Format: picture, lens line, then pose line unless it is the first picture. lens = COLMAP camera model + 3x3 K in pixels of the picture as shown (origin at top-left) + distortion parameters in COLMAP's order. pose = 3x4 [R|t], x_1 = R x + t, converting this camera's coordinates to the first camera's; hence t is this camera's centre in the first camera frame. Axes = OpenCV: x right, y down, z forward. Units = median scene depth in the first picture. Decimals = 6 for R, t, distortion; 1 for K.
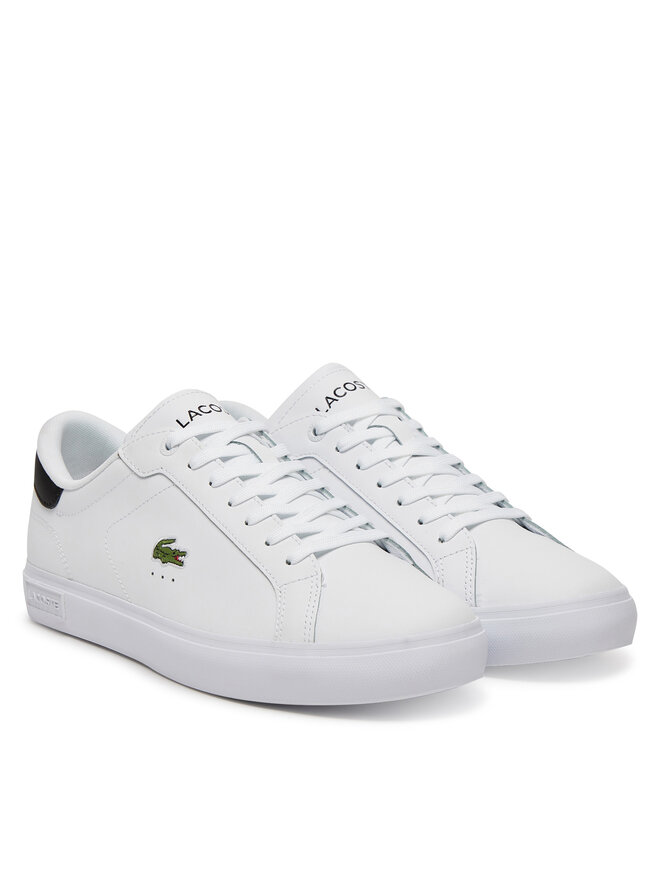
lens RADIAL K [[2214.5, 0, 330.0], [0, 2214.5, 440.0], [0, 0, 1]] dist [0.044376, 0.000089]
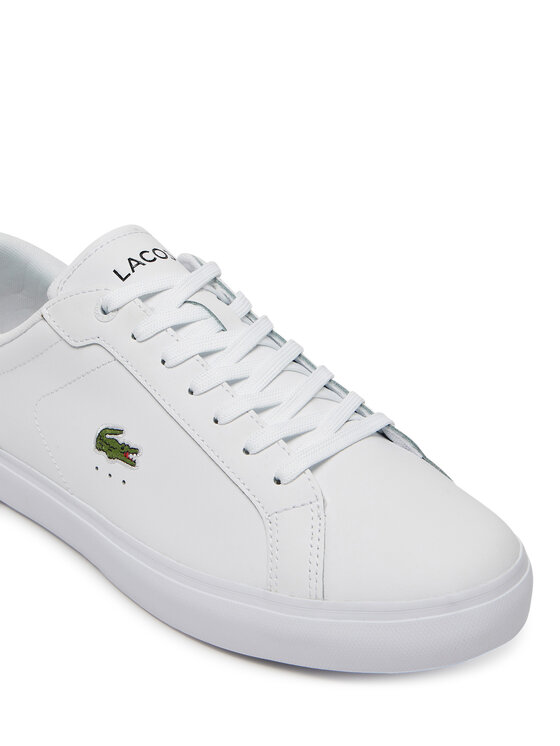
lens RADIAL K [[1006.4, 0, 280.0], [0, 1006.4, 373.0], [0, 0, 1]] dist [-0.007575, 0.009153]
pose [[0.991431, -0.054949, 0.118511, -0.055434], [0.021354, 0.963194, 0.267957, -0.072743], [-0.128873, -0.263130, 0.956114, 0.648837]]
